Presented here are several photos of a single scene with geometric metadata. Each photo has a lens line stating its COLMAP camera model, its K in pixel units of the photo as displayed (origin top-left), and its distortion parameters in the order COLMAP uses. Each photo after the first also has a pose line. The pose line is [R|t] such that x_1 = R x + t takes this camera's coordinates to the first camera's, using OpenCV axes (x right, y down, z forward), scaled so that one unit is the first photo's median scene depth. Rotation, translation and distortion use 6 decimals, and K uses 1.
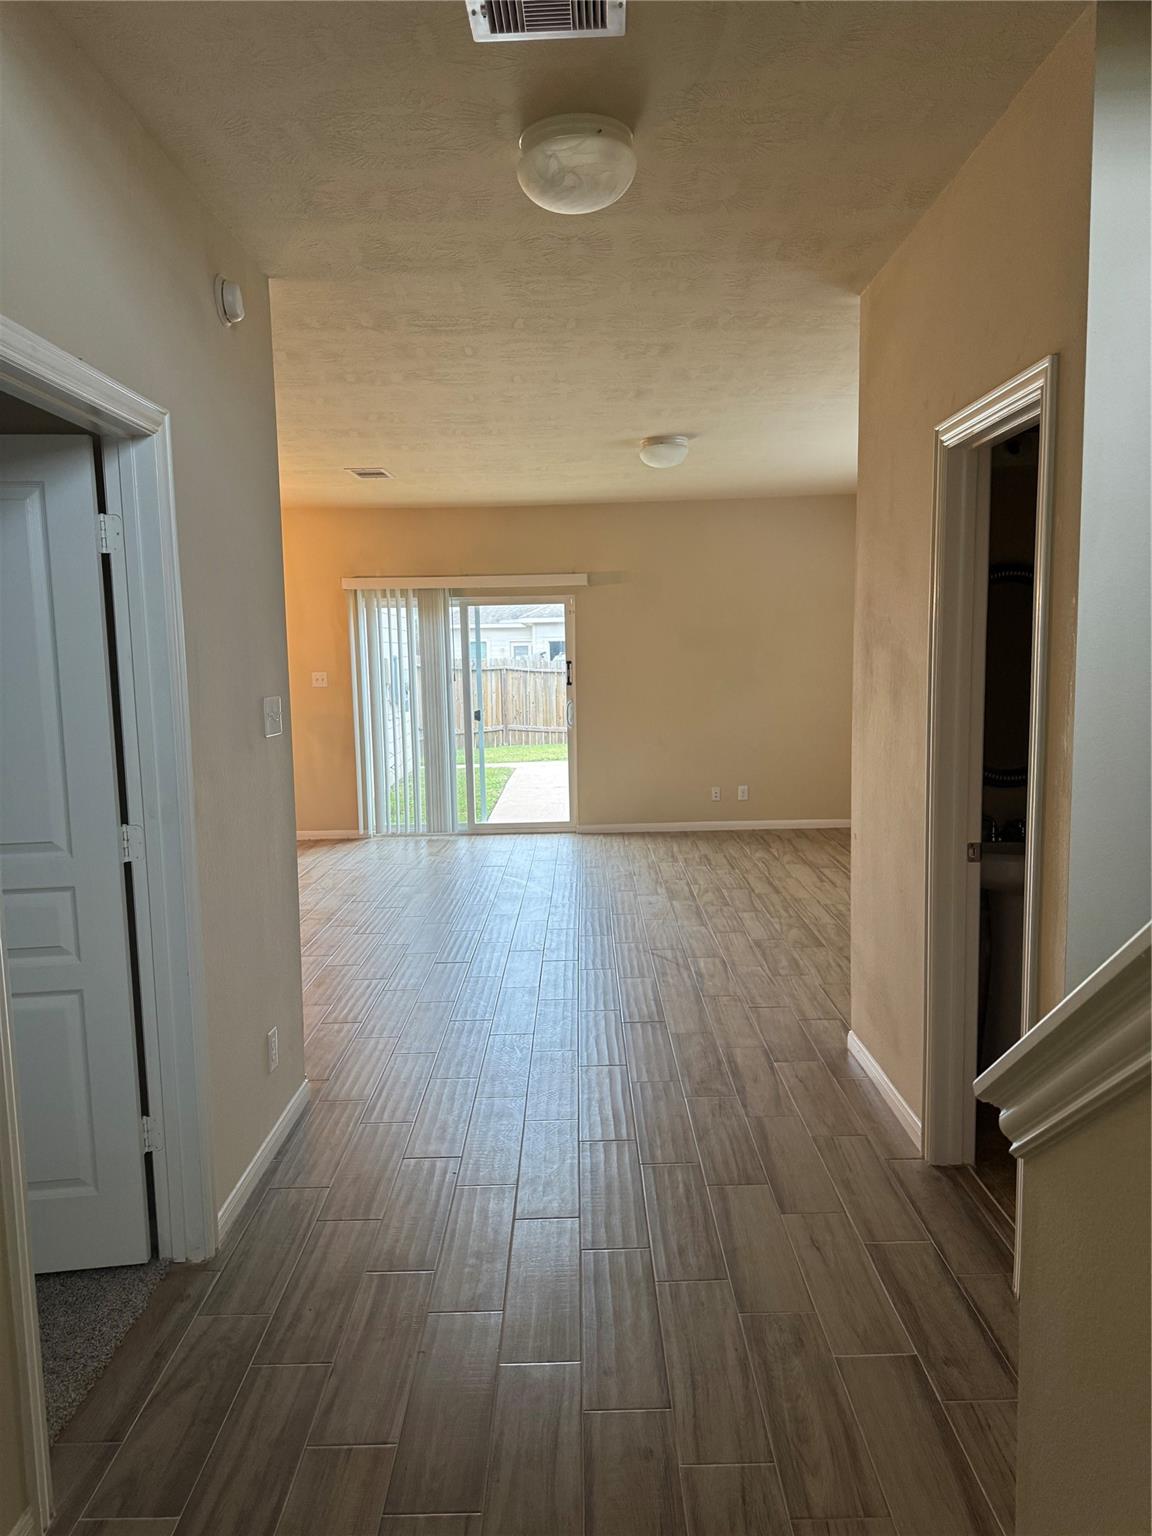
lens RADIAL K [[1078.9, 0, 576.1], [0, 1078.9, 774.7], [0, 0, 1]] dist [0.019046, -0.047670]
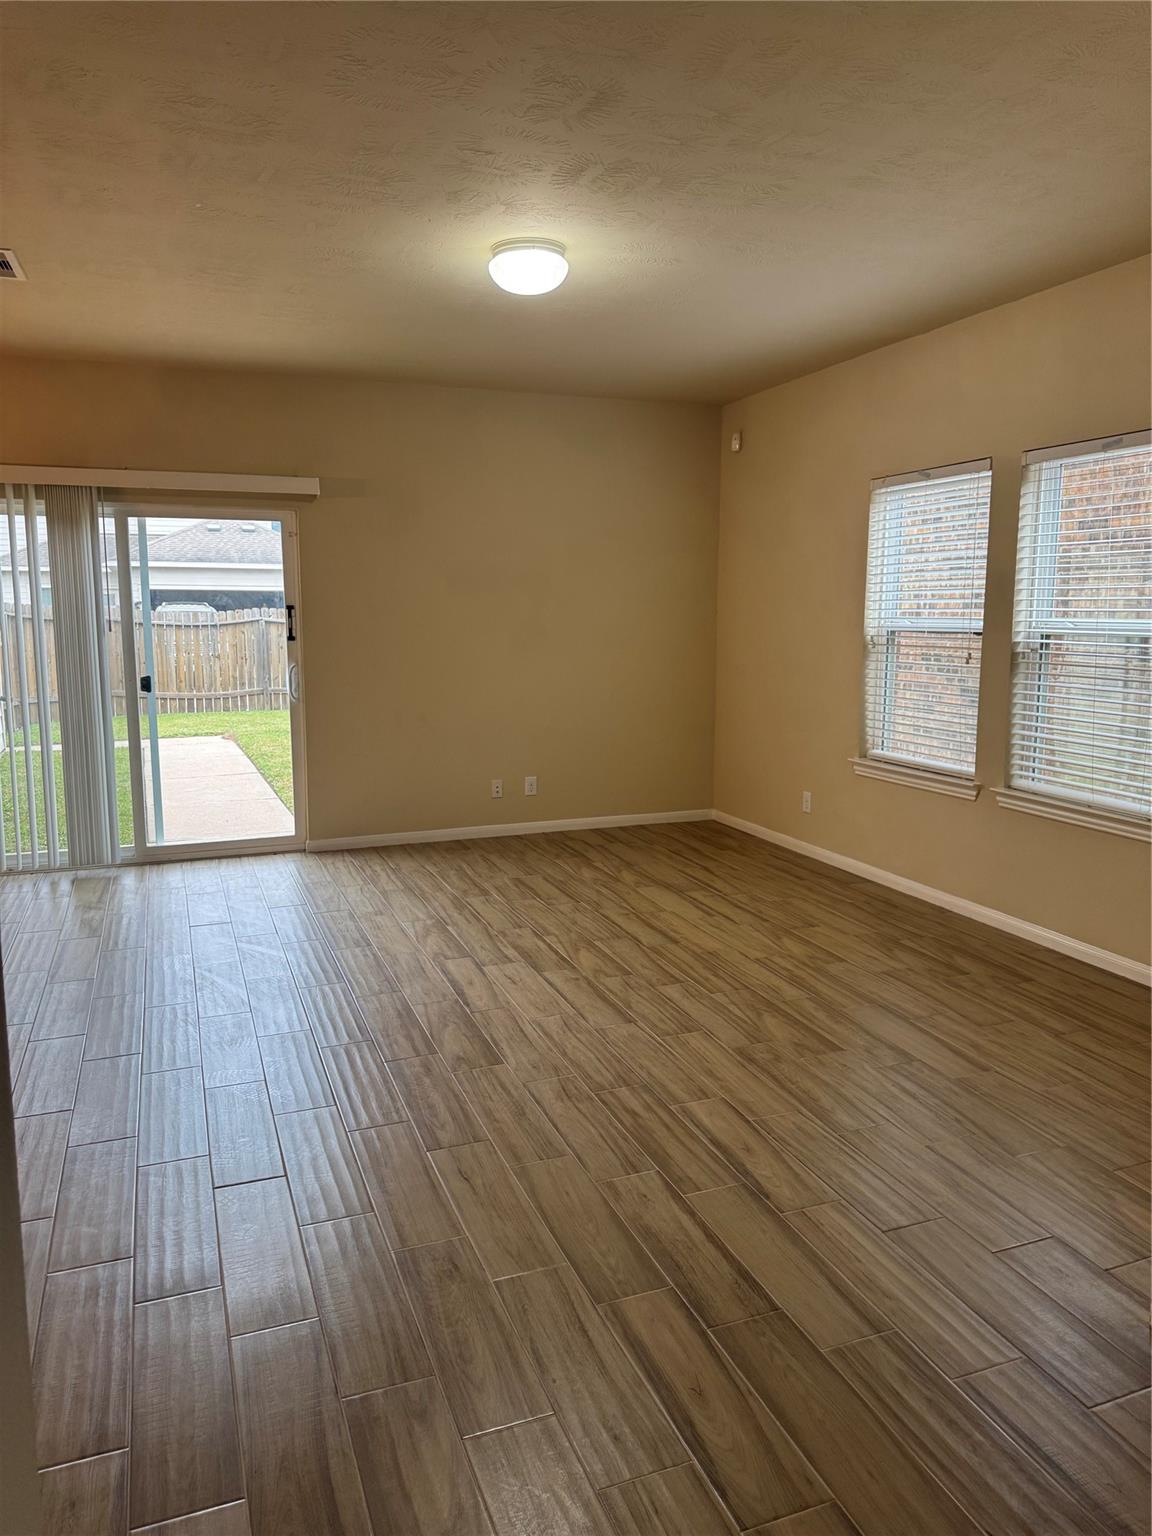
lens RADIAL K [[1078.9, 0, 581.5], [0, 1078.9, 759.6], [0, 0, 1]] dist [0.019046, -0.047670]
pose [[0.928222, -0.031221, 0.370713, -0.093061], [0.022200, 0.999345, 0.028576, -0.022159], [-0.371363, -0.018295, 0.928308, 0.287742]]
